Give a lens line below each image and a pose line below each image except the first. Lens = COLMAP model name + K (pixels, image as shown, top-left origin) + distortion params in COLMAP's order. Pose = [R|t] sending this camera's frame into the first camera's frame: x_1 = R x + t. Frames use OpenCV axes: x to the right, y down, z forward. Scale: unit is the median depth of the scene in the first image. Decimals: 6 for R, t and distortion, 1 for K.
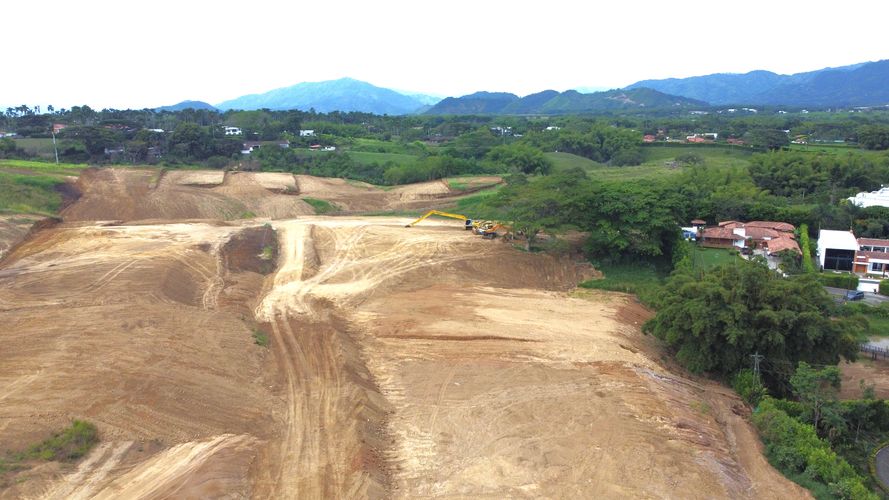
lens RADIAL K [[674.1, 0, 442.4], [0, 674.1, 237.5], [0, 0, 1]] dist [-0.004251, -0.007132]
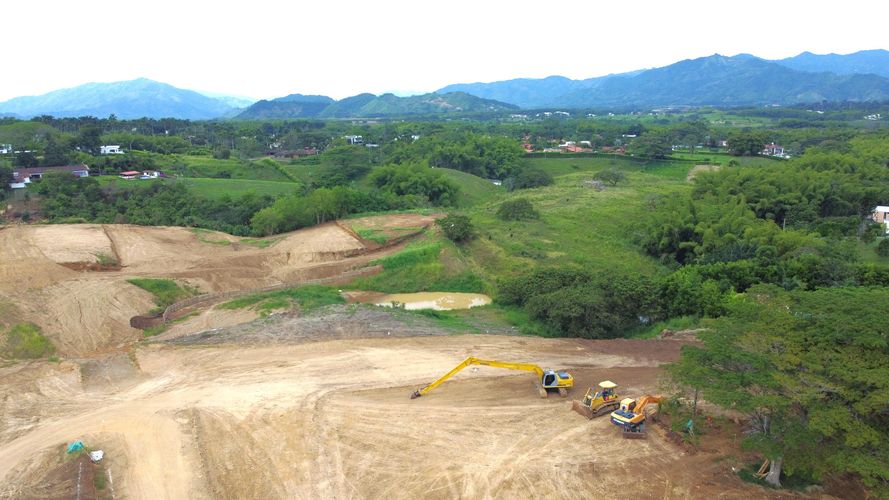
lens RADIAL K [[671.8, 0, 443.5], [0, 671.8, 241.4], [0, 0, 1]] dist [0.004563, -0.006464]
pose [[0.962606, -0.052984, 0.265673, -0.068529], [0.052454, 0.998582, 0.009093, -0.057040], [-0.265778, 0.005183, 0.964020, 0.254366]]
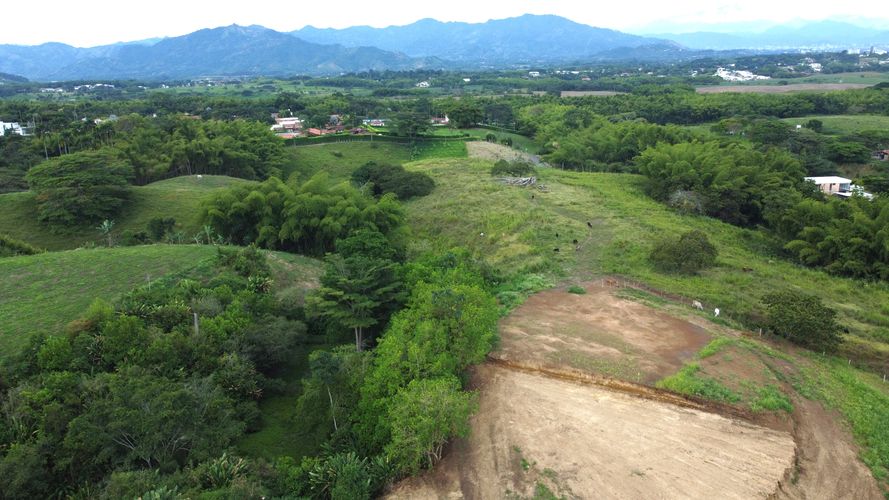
lens RADIAL K [[674.1, 0, 442.4], [0, 674.1, 237.5], [0, 0, 1]] dist [-0.004251, -0.007132]
pose [[0.579930, -0.195477, 0.790866, -0.196484], [0.166533, 0.978732, 0.119795, -0.149372], [-0.797463, 0.062233, 0.600149, 0.720904]]
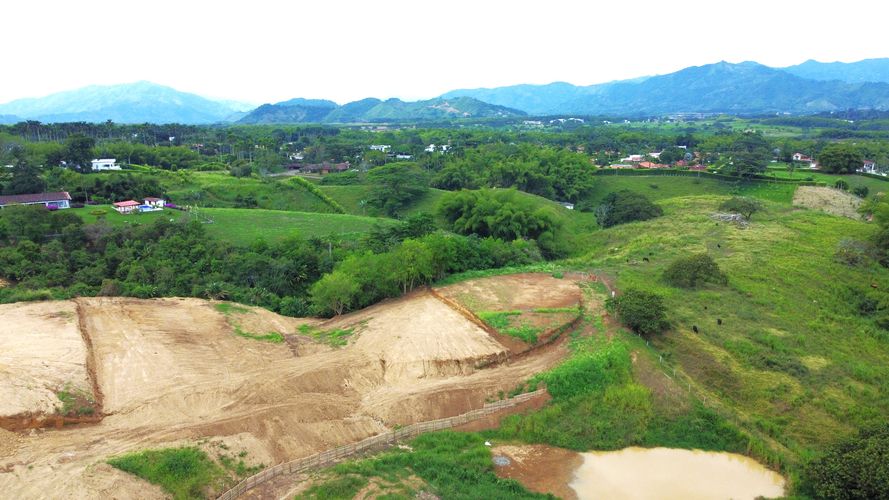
lens RADIAL K [[671.8, 0, 443.5], [0, 671.8, 241.4], [0, 0, 1]] dist [0.004563, -0.006464]
pose [[0.962962, -0.043545, 0.266096, -0.099333], [0.044677, 0.999000, 0.001798, -0.103112], [-0.265908, 0.010157, 0.963945, 0.468719]]
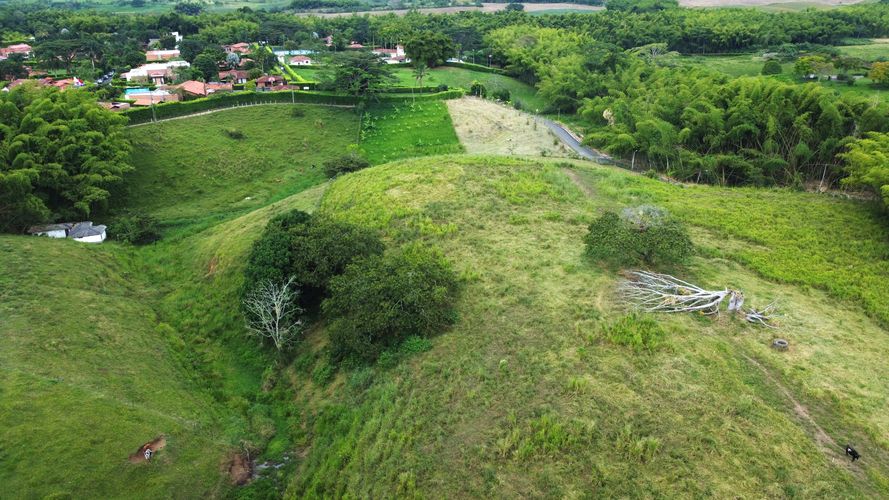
lens RADIAL K [[671.8, 0, 443.5], [0, 671.8, 241.4], [0, 0, 1]] dist [0.004563, -0.006464]
pose [[0.487697, -0.317221, 0.813340, 0.117734], [0.171270, 0.948309, 0.267164, -0.212280], [-0.856048, 0.009006, 0.516818, 0.986965]]
